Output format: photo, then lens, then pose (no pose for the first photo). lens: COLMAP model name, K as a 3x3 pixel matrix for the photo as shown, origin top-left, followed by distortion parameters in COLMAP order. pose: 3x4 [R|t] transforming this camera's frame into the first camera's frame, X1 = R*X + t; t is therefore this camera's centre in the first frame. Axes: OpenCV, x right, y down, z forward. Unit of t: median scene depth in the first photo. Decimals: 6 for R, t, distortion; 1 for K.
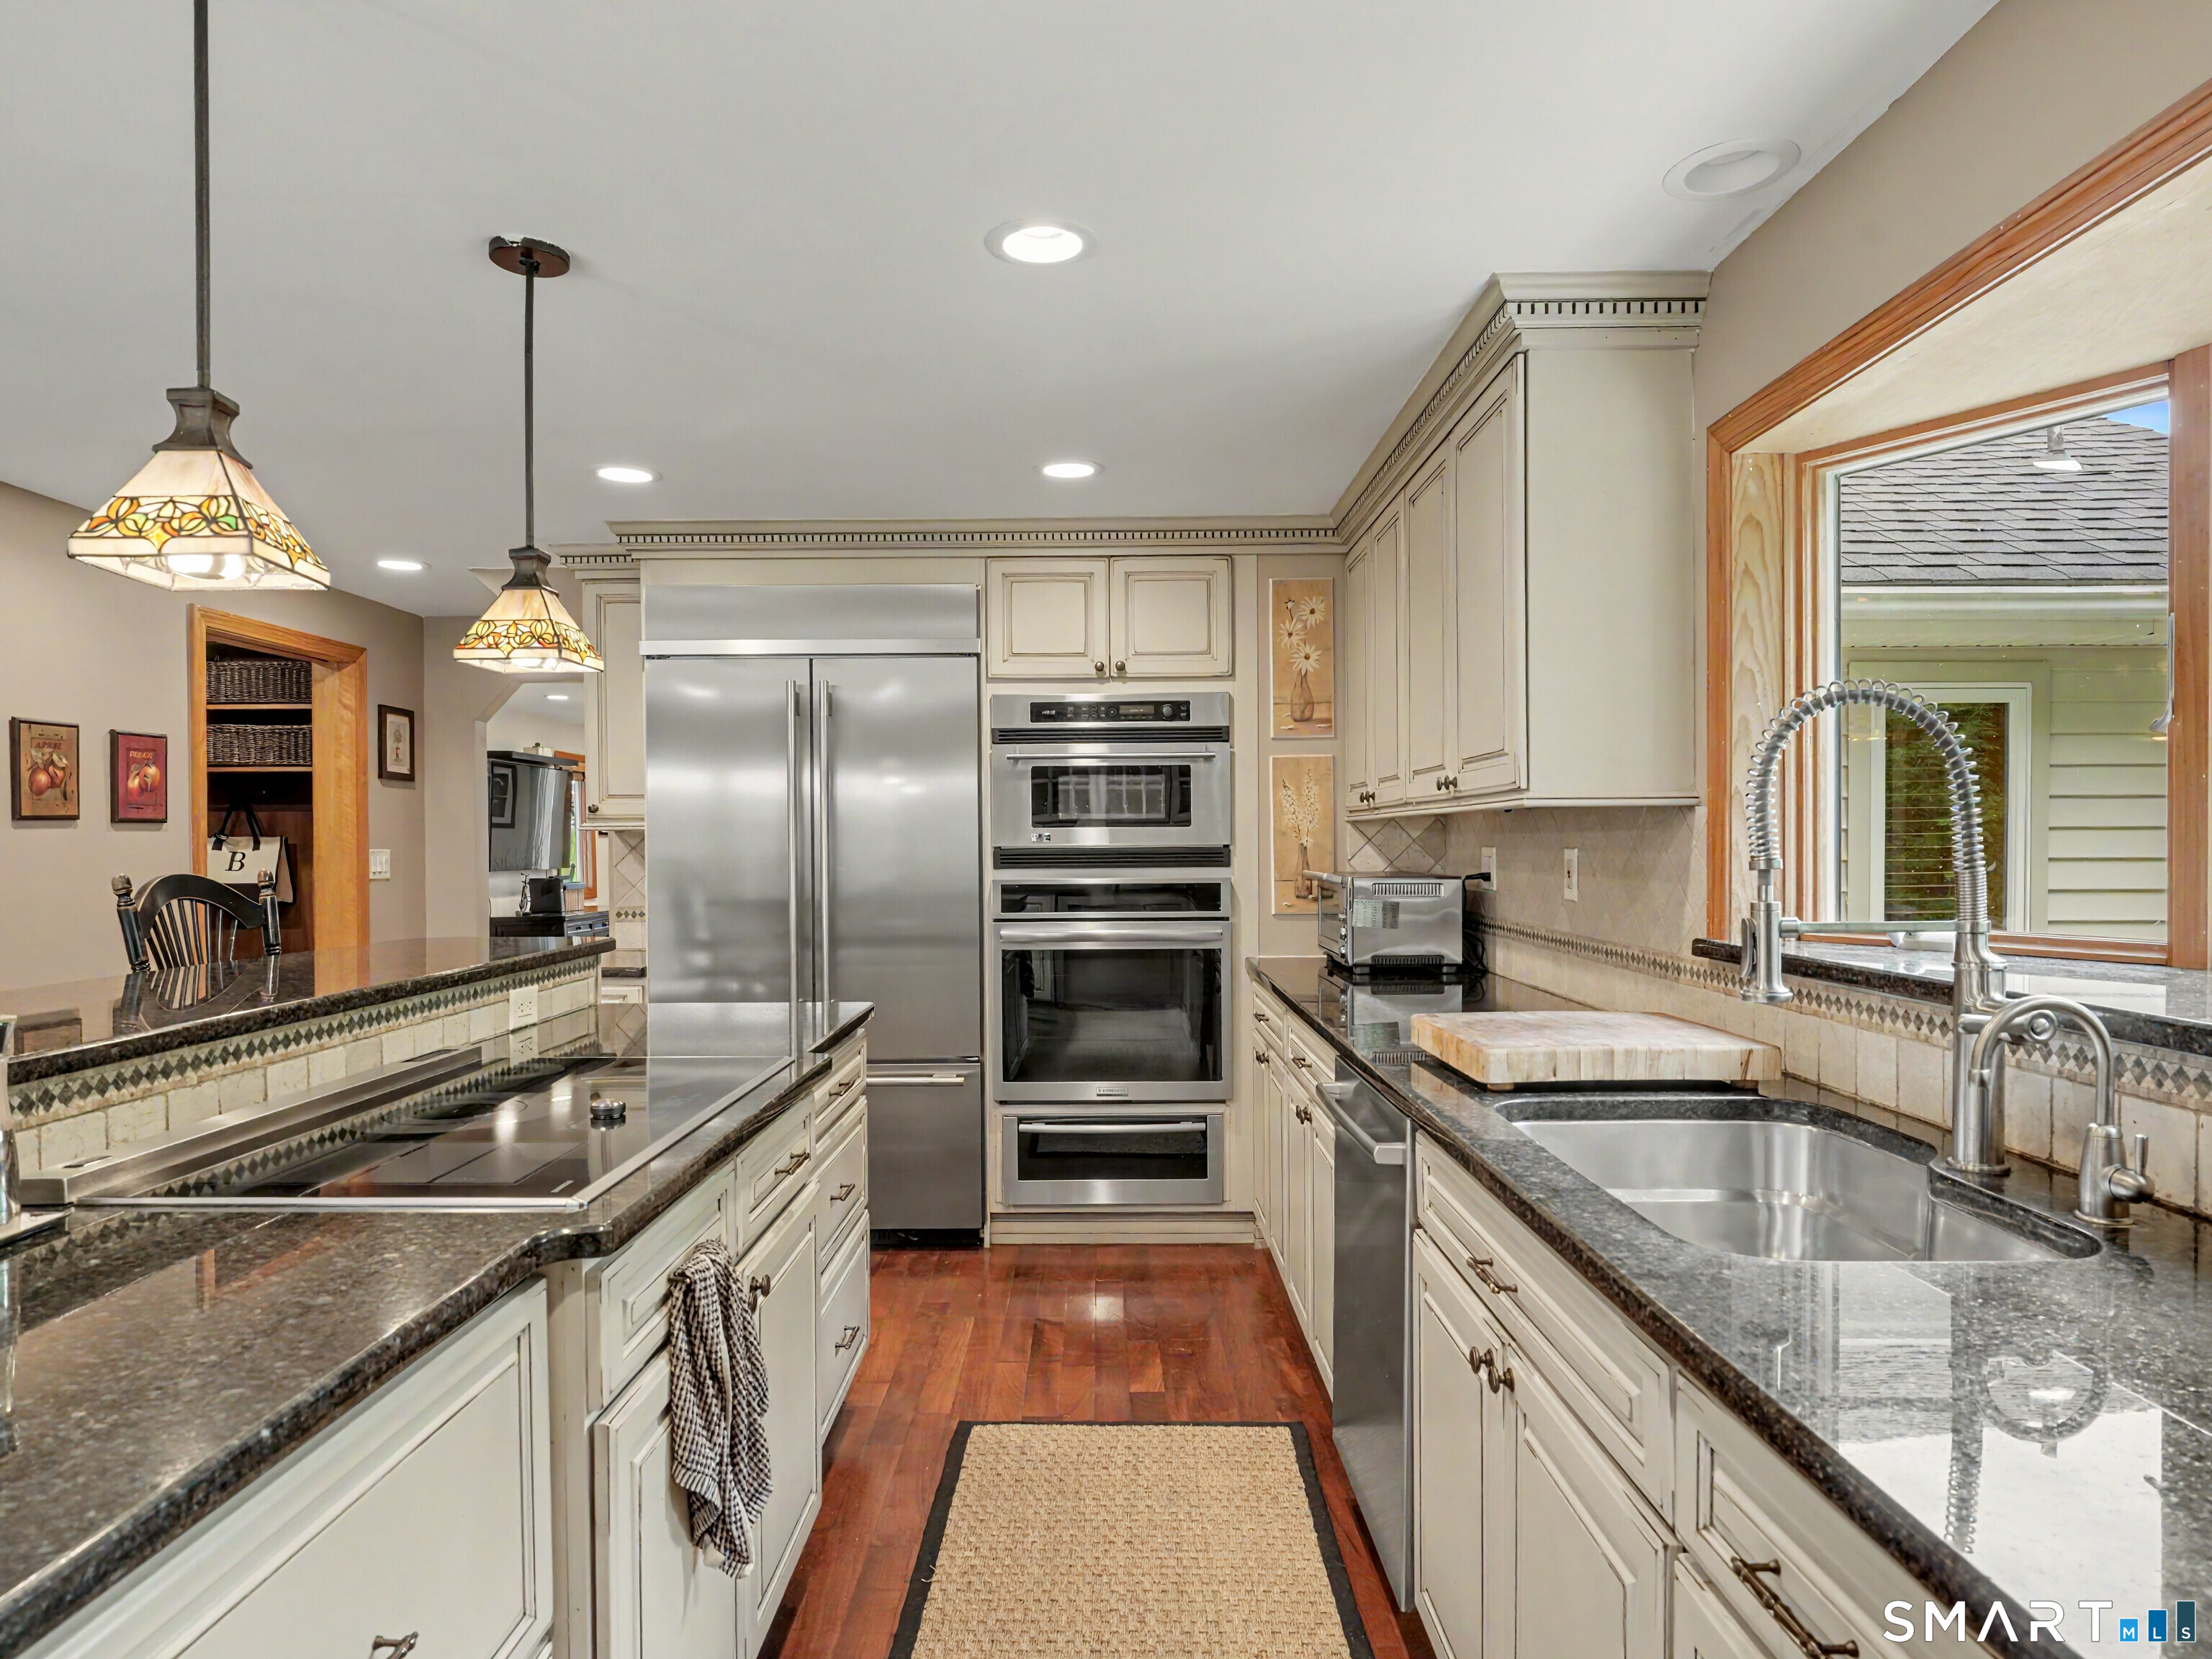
lens RADIAL K [[1332.5, 0, 1087.9], [0, 1332.5, 856.2], [0, 0, 1]] dist [-0.004596, -0.001096]
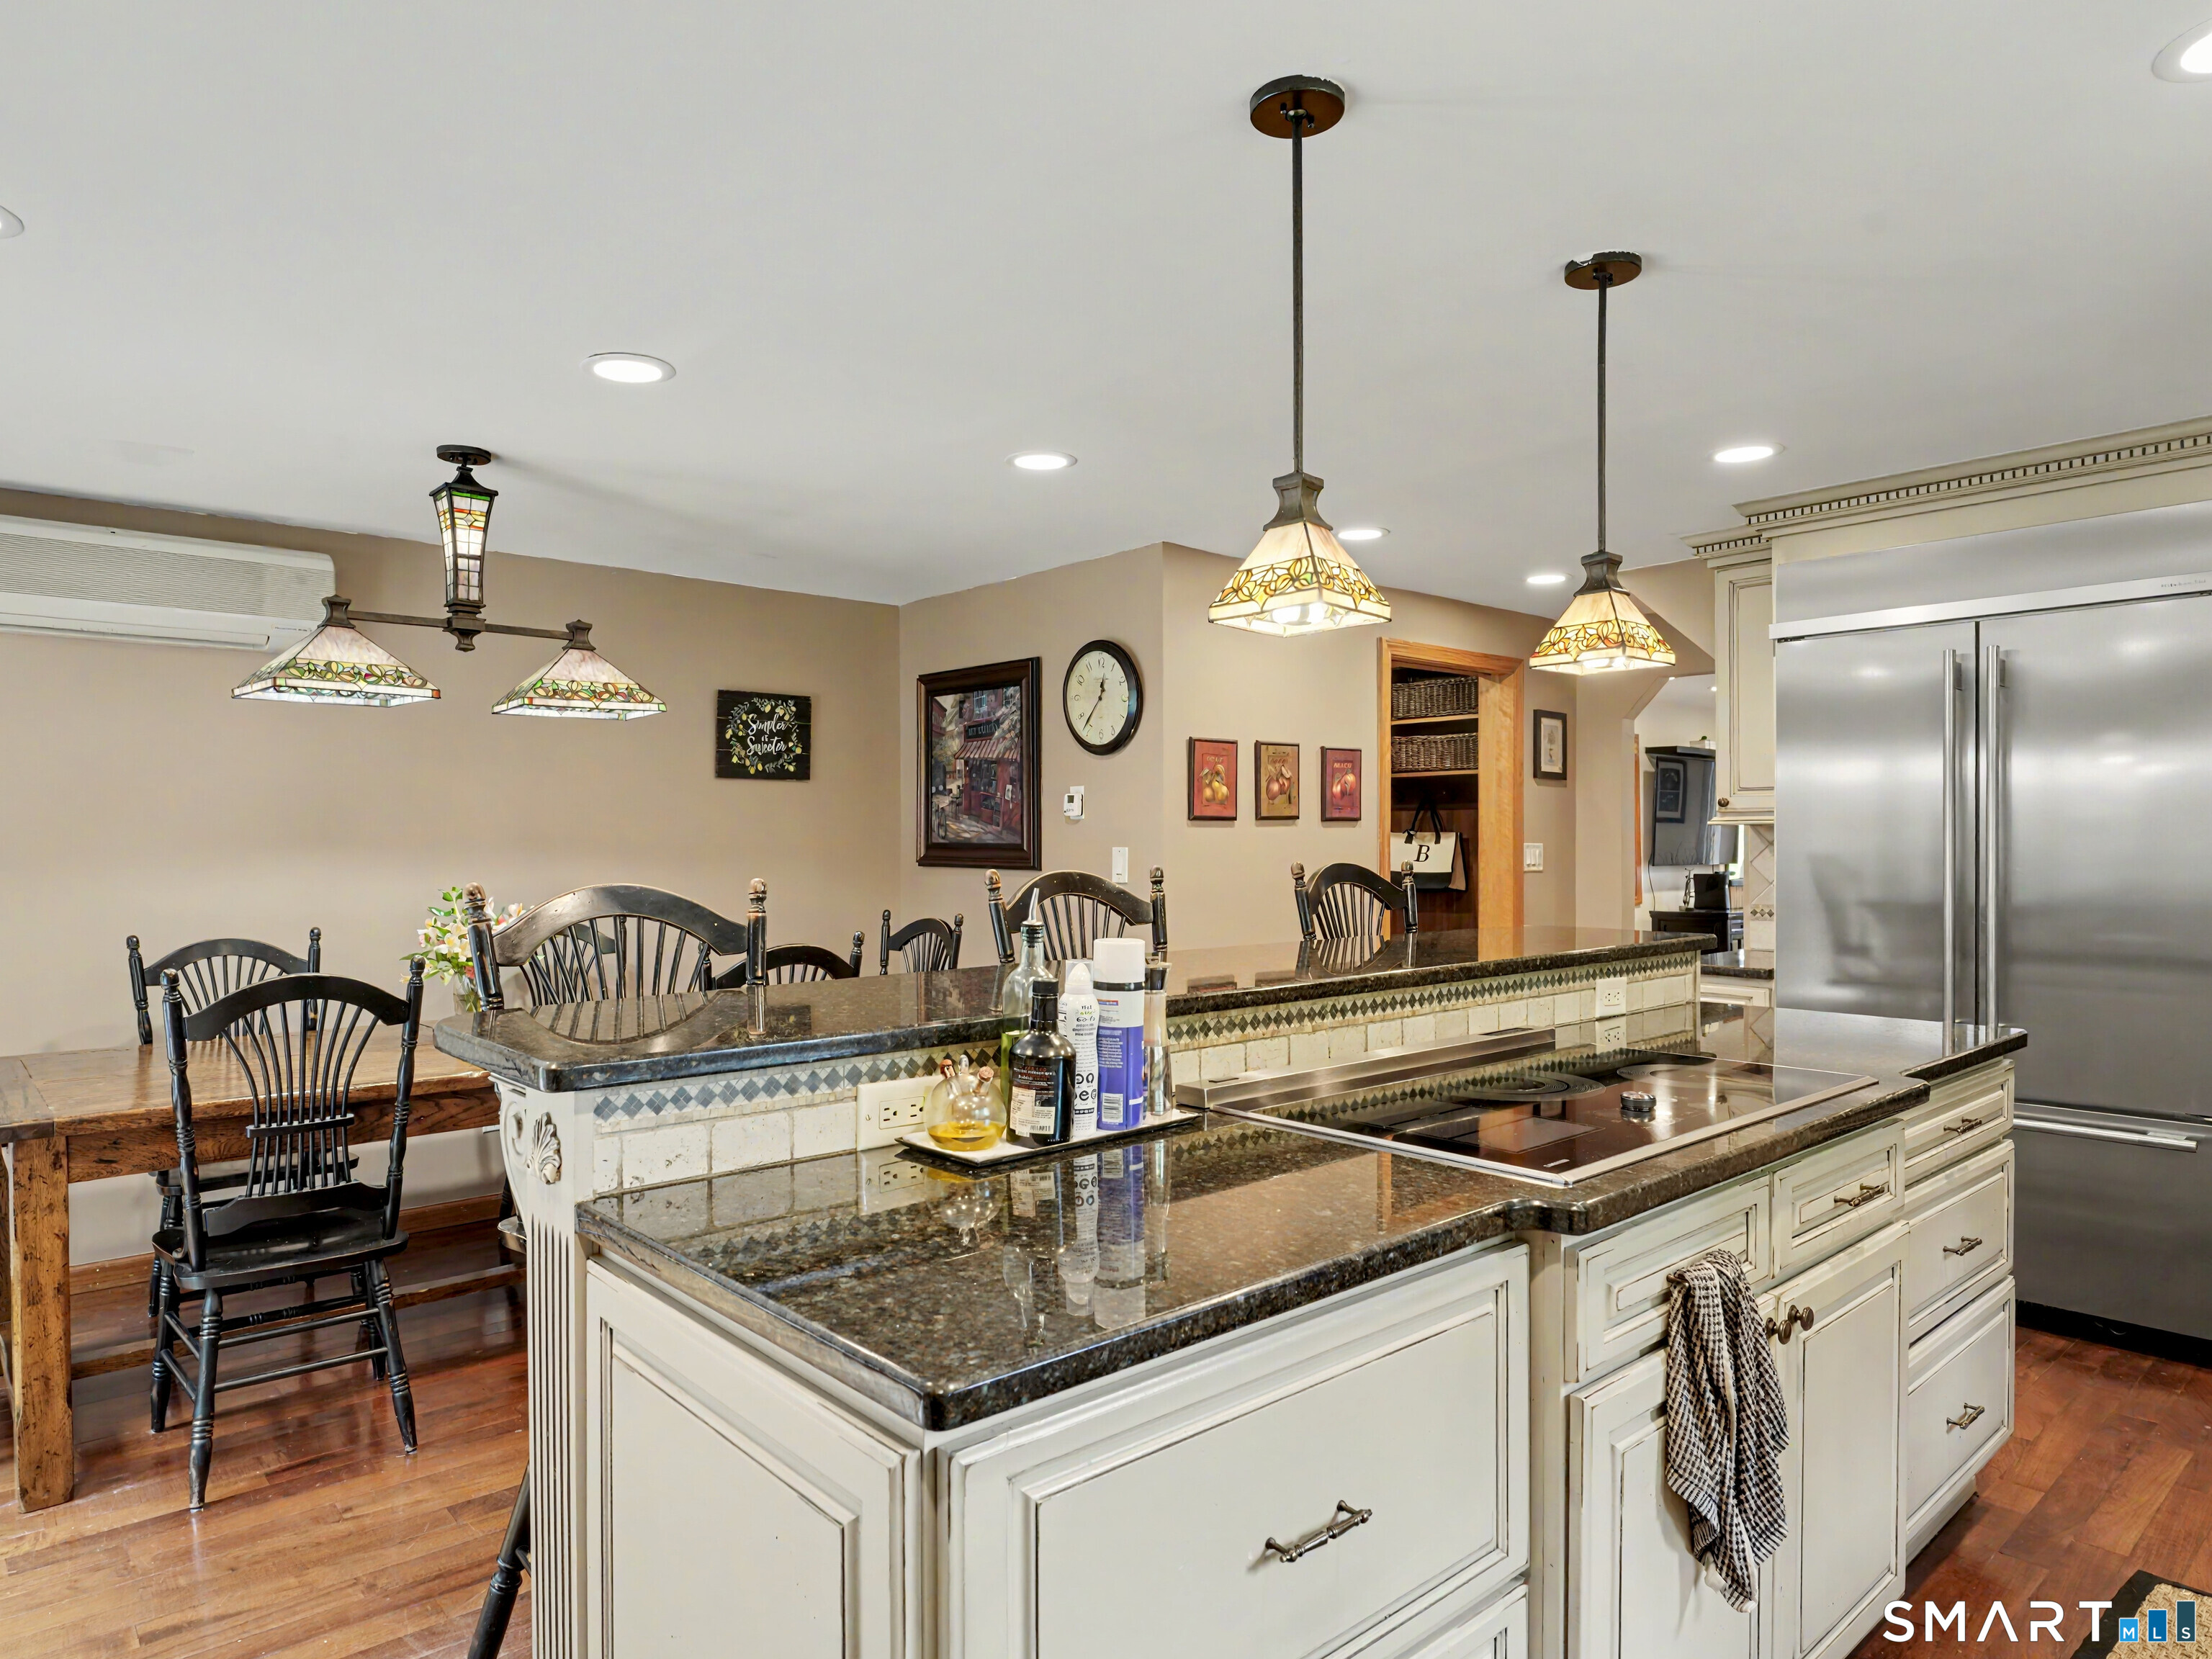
lens RADIAL K [[1332.5, 0, 1087.9], [0, 1332.5, 856.2], [0, 0, 1]] dist [-0.004596, -0.001096]
pose [[0.664514, 0.010858, -0.747197, 0.091107], [-0.007822, 0.999941, 0.007575, -0.000134], [0.747235, 0.000811, 0.664559, 0.014124]]
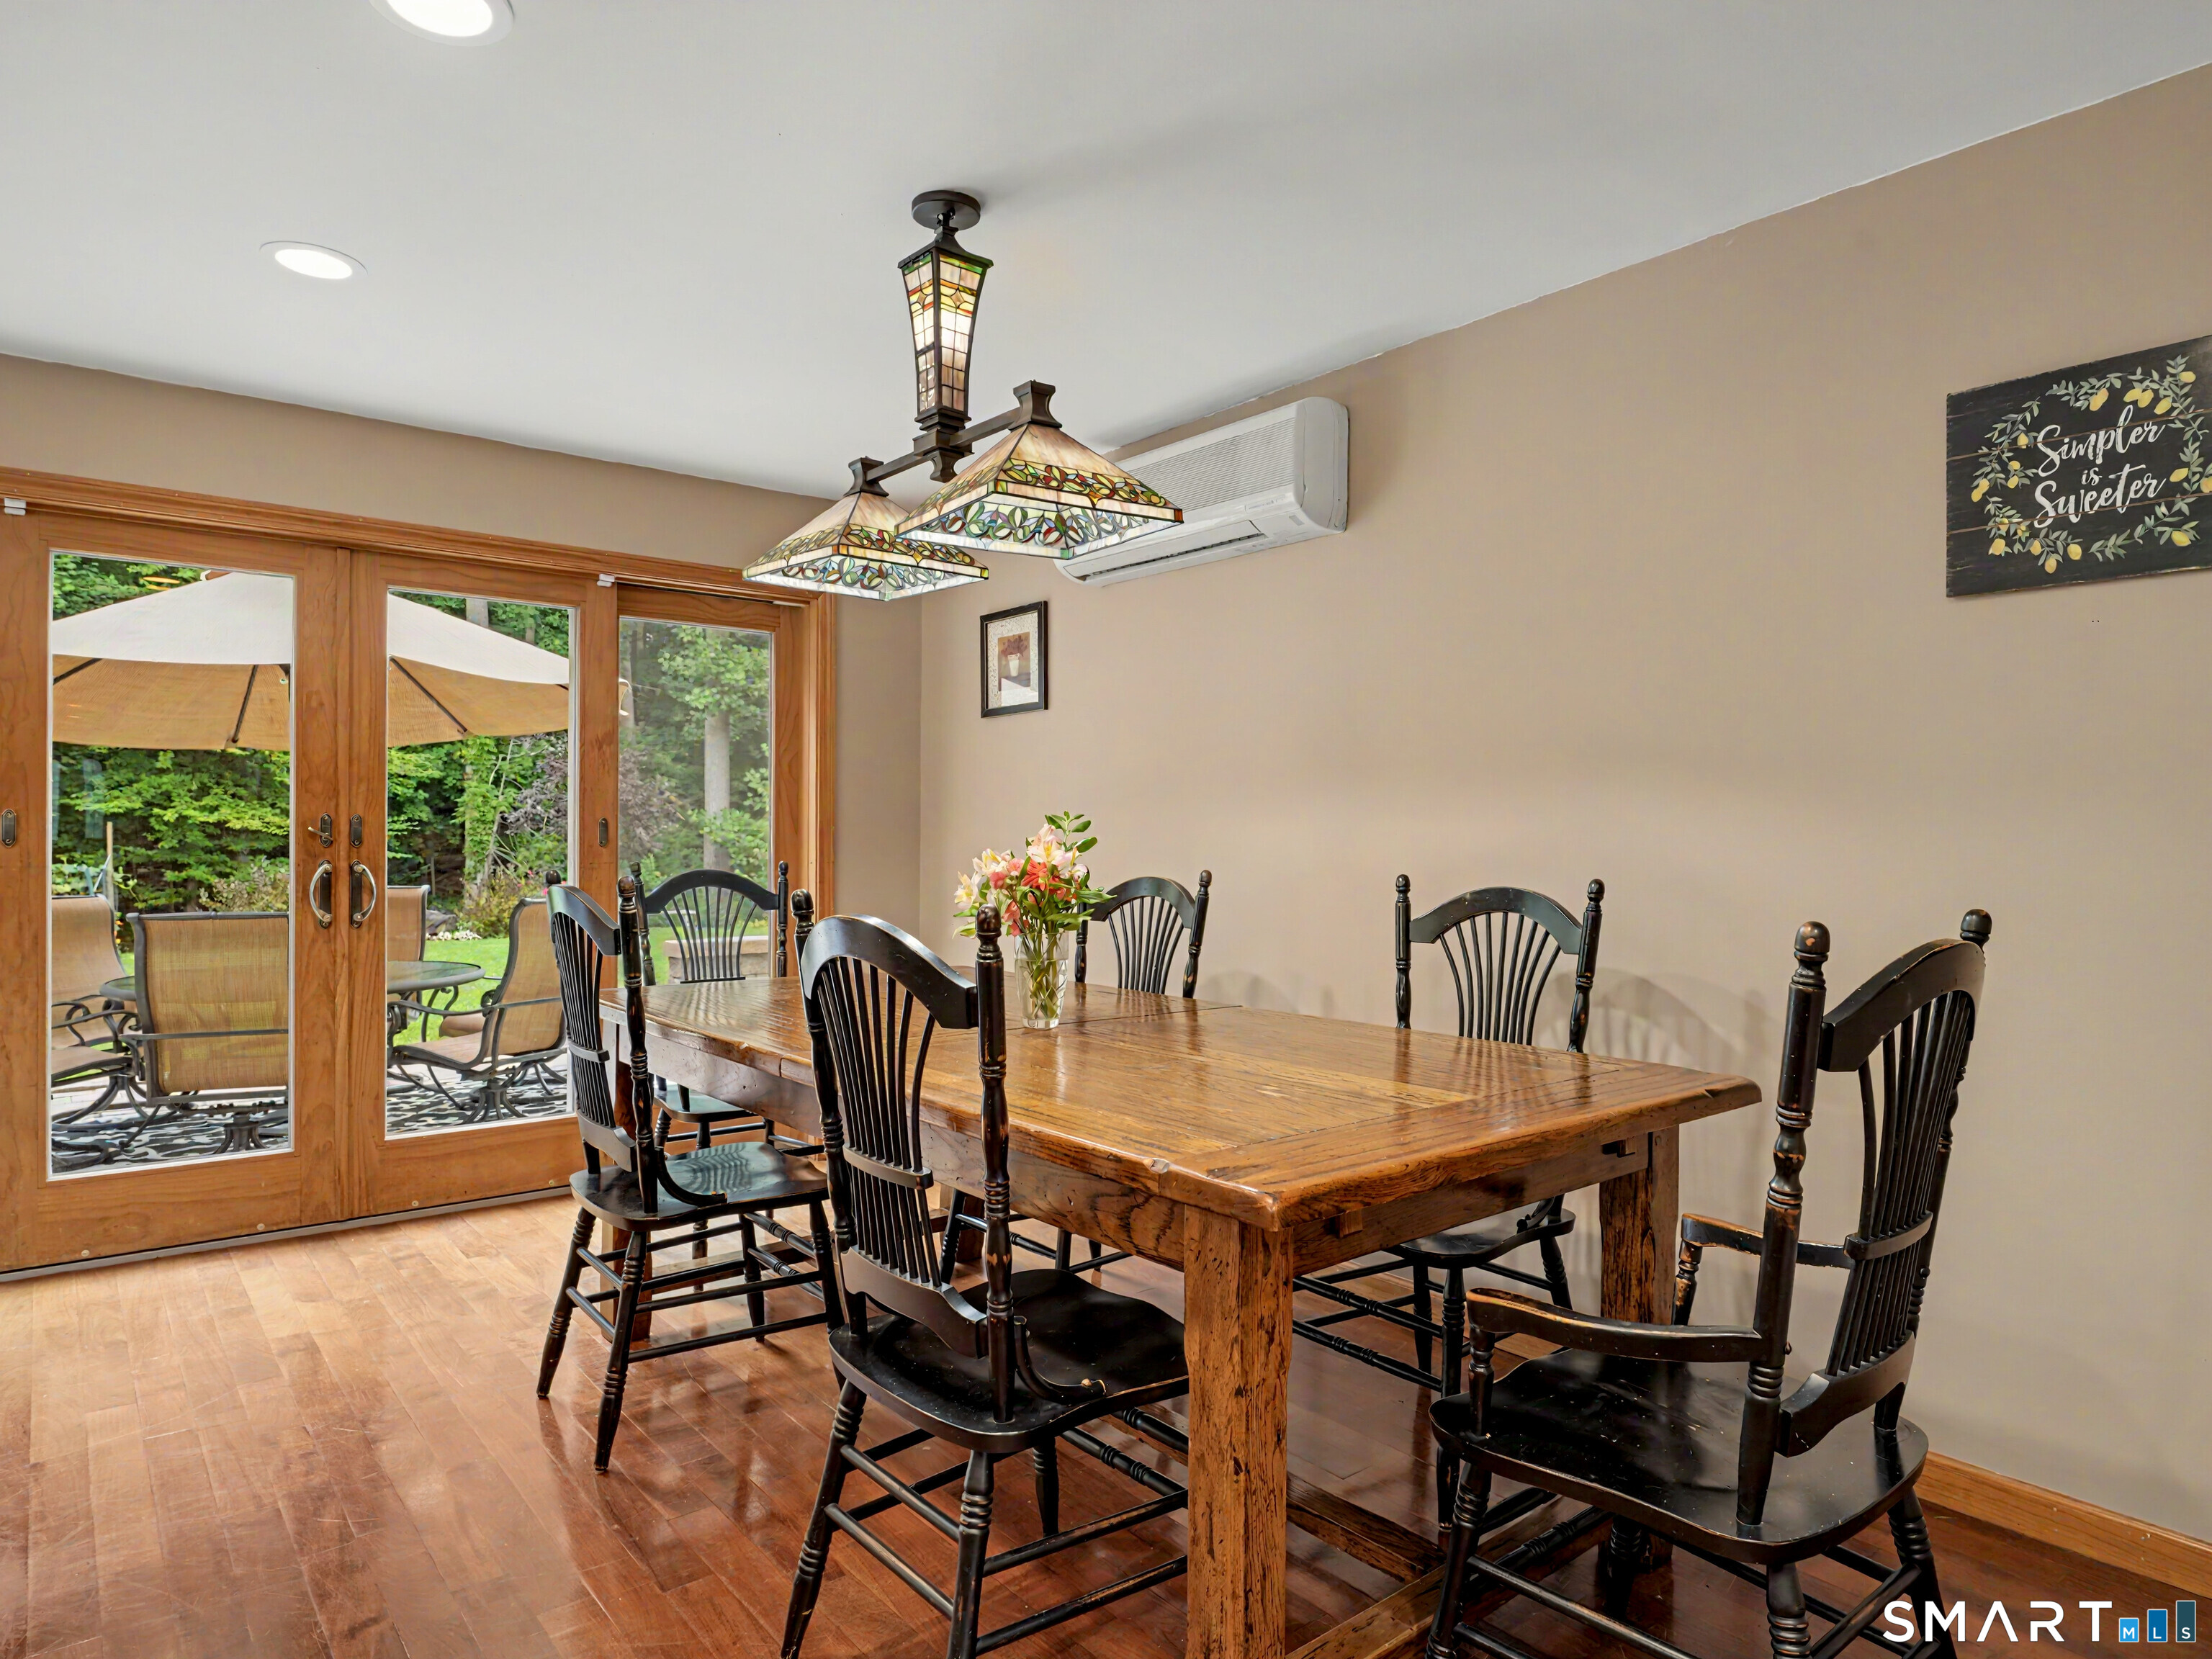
lens RADIAL K [[1308.1, 0, 1106.0], [0, 1308.1, 829.5], [0, 0, 1]] dist [0.006930, 0.000188]
pose [[-0.764288, -0.000611, -0.644875, -0.942242], [-0.010517, 0.999878, 0.011517, 0.060505], [0.644789, 0.015584, -0.764202, 1.446815]]
